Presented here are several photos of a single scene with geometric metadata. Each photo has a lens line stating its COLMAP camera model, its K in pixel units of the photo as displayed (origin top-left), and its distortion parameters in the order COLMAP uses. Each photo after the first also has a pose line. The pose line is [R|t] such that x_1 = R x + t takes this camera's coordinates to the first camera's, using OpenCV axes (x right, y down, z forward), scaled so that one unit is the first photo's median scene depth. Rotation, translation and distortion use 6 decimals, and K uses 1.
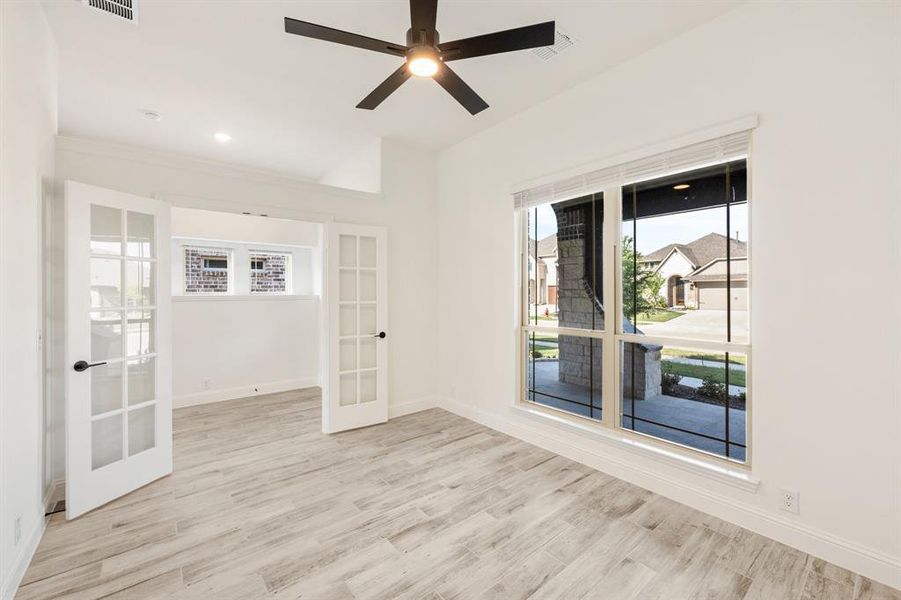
lens RADIAL K [[374.7, 0, 451.6], [0, 374.7, 287.9], [0, 0, 1]] dist [0.016334, -0.000347]
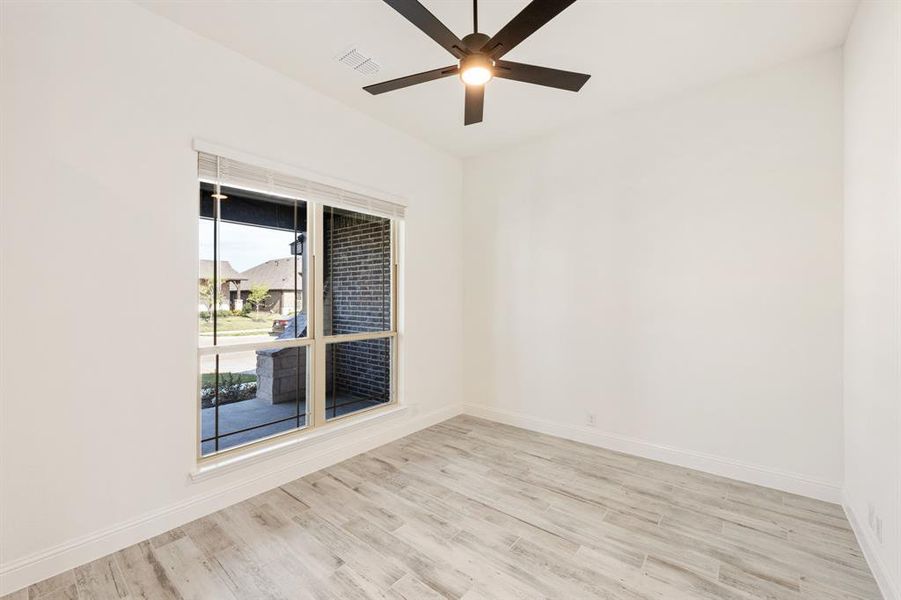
lens RADIAL K [[369.0, 0, 450.5], [0, 369.0, 300.0], [0, 0, 1]] dist [0.001223, 0.000389]
pose [[-0.205431, 0.003363, 0.978666, -0.664869], [-0.006918, 0.999964, -0.004888, 0.013832], [-0.978647, -0.007774, -0.205400, 0.827708]]
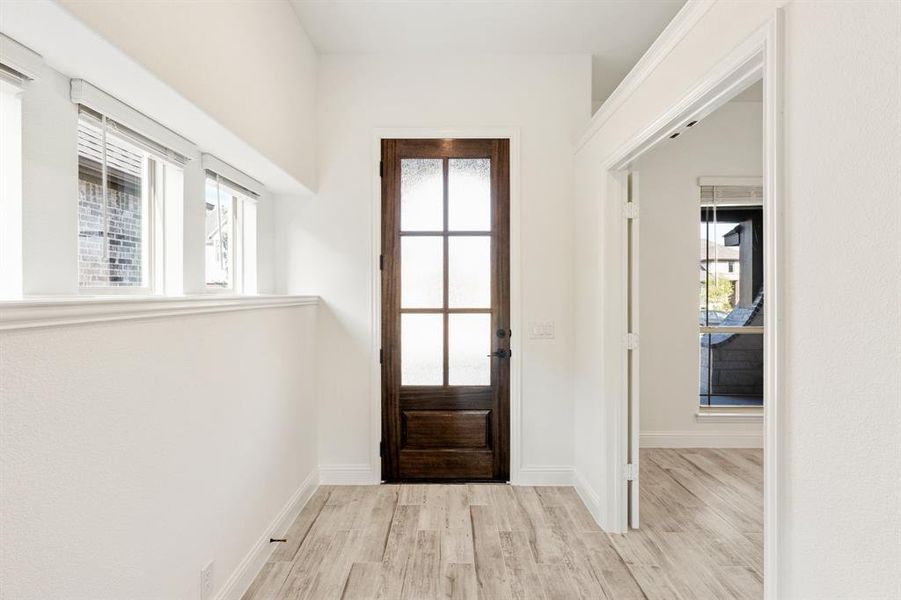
lens RADIAL K [[428.9, 0, 450.5], [0, 428.9, 300.0], [0, 0, 1]] dist [0.016608, 0.000130]
pose [[0.629580, -0.007396, 0.776900, -1.240211], [-0.005280, 0.999891, 0.013798, 0.022584], [-0.776918, -0.012789, 0.629472, 0.958597]]
